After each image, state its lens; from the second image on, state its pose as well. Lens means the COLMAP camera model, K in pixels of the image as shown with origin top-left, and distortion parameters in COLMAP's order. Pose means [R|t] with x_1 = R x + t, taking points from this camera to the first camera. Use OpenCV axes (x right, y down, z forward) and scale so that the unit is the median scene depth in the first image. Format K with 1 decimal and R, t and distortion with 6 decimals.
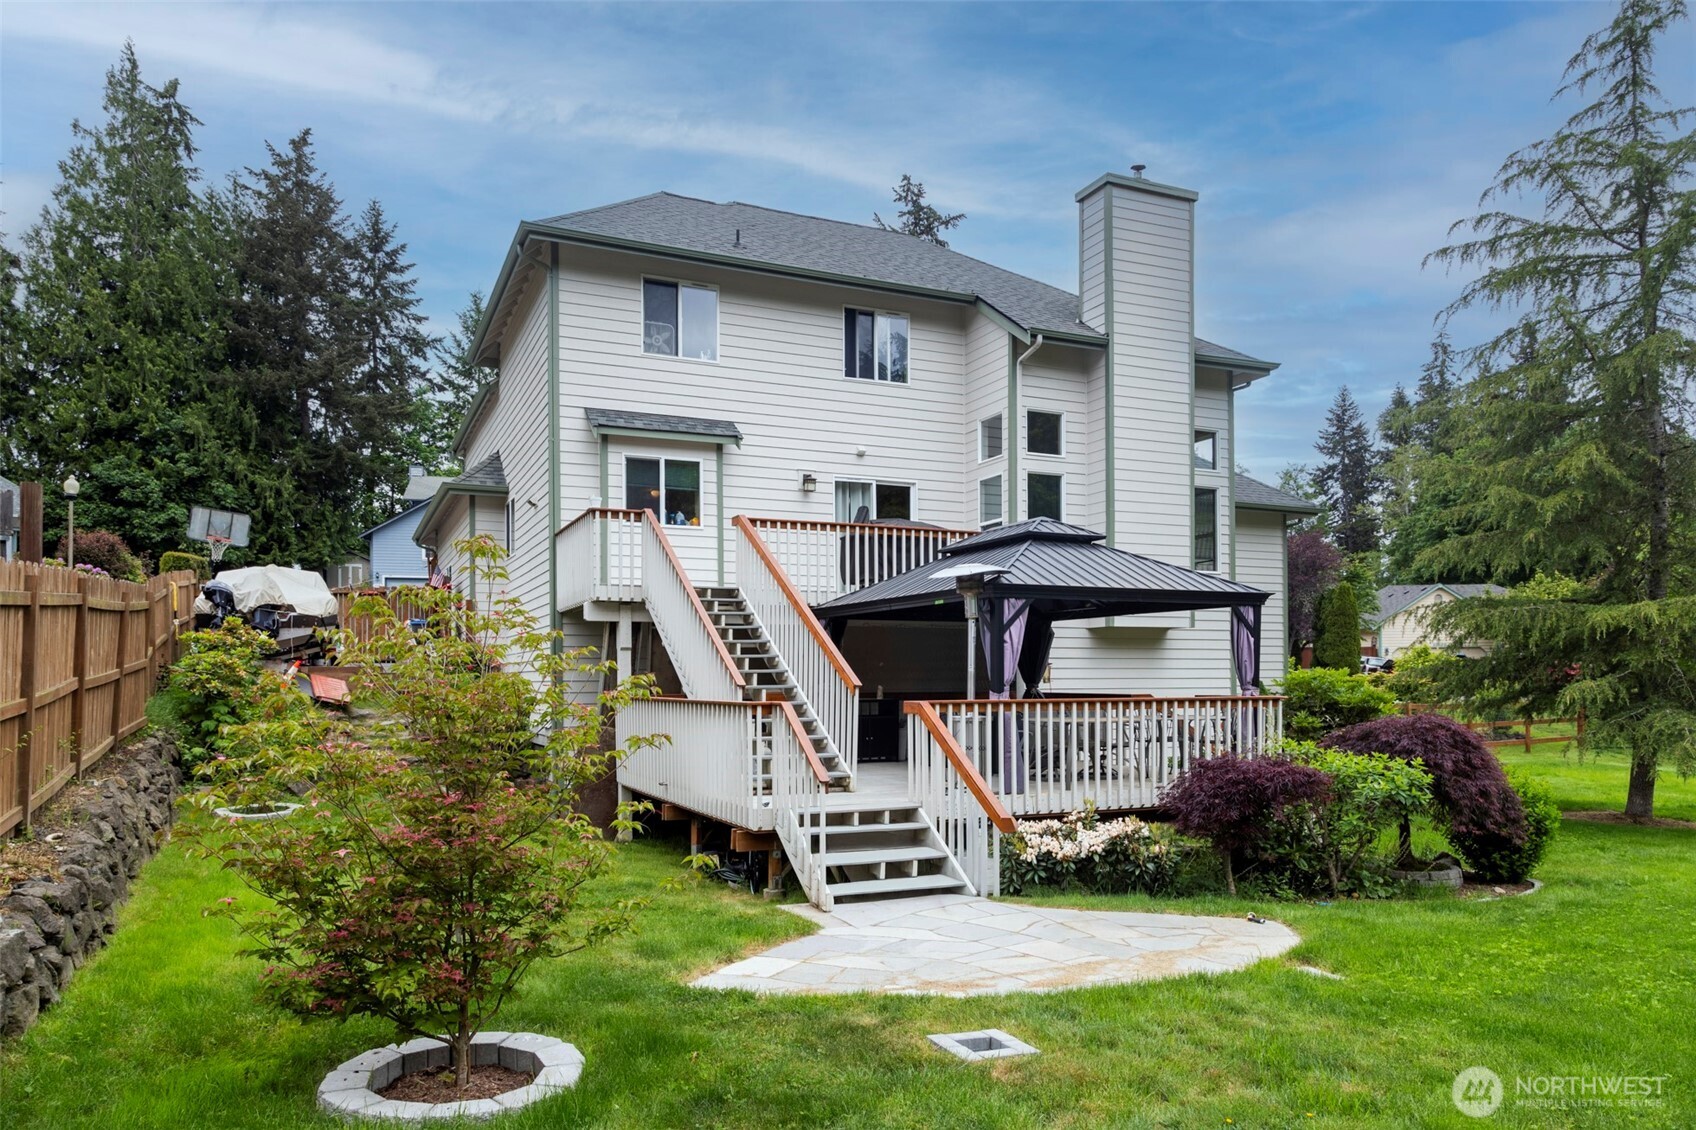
lens RADIAL K [[1110.0, 0, 854.5], [0, 1110.0, 681.1], [0, 0, 1]] dist [0.005556, -0.002239]
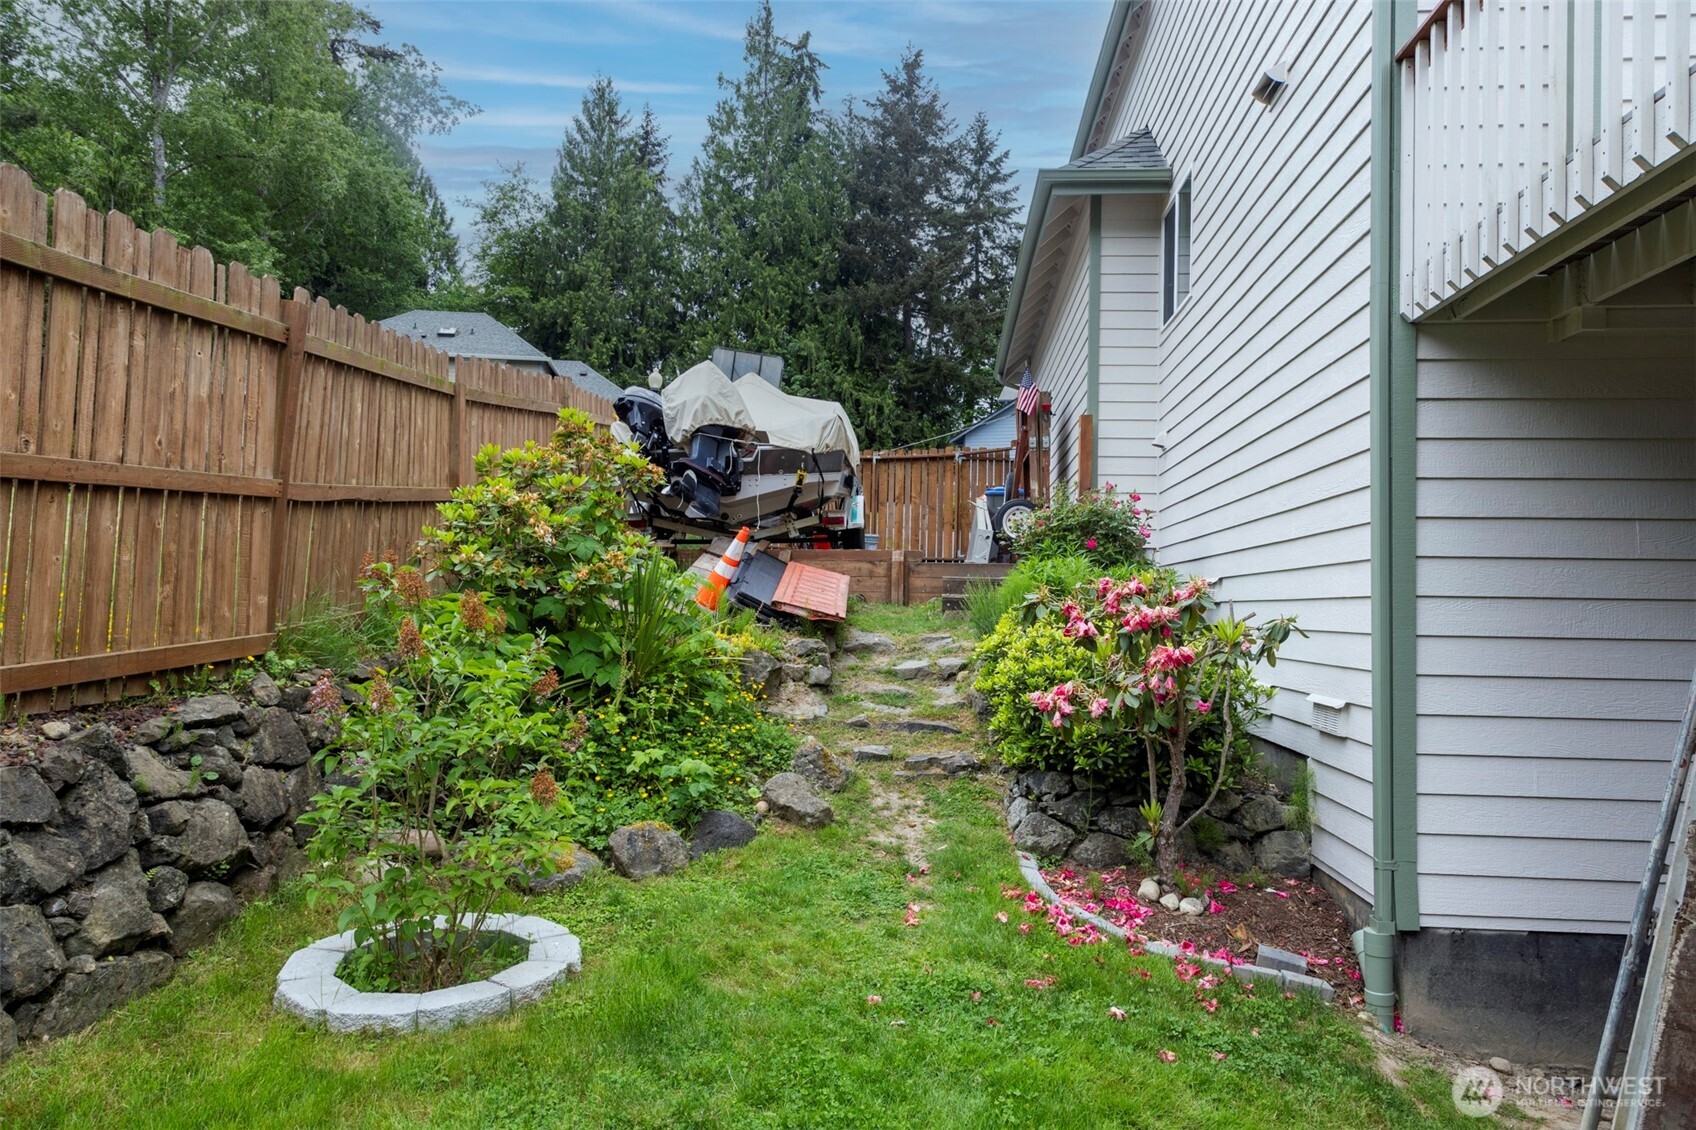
lens RADIAL K [[1124.3, 0, 848.0], [0, 1124.3, 565.0], [0, 0, 1]] dist [-0.001076, -0.001501]
pose [[0.866607, 0.004083, -0.498974, -0.051282], [-0.025633, 0.999011, -0.036344, 0.003420], [0.498332, 0.044287, 0.865854, 0.140734]]
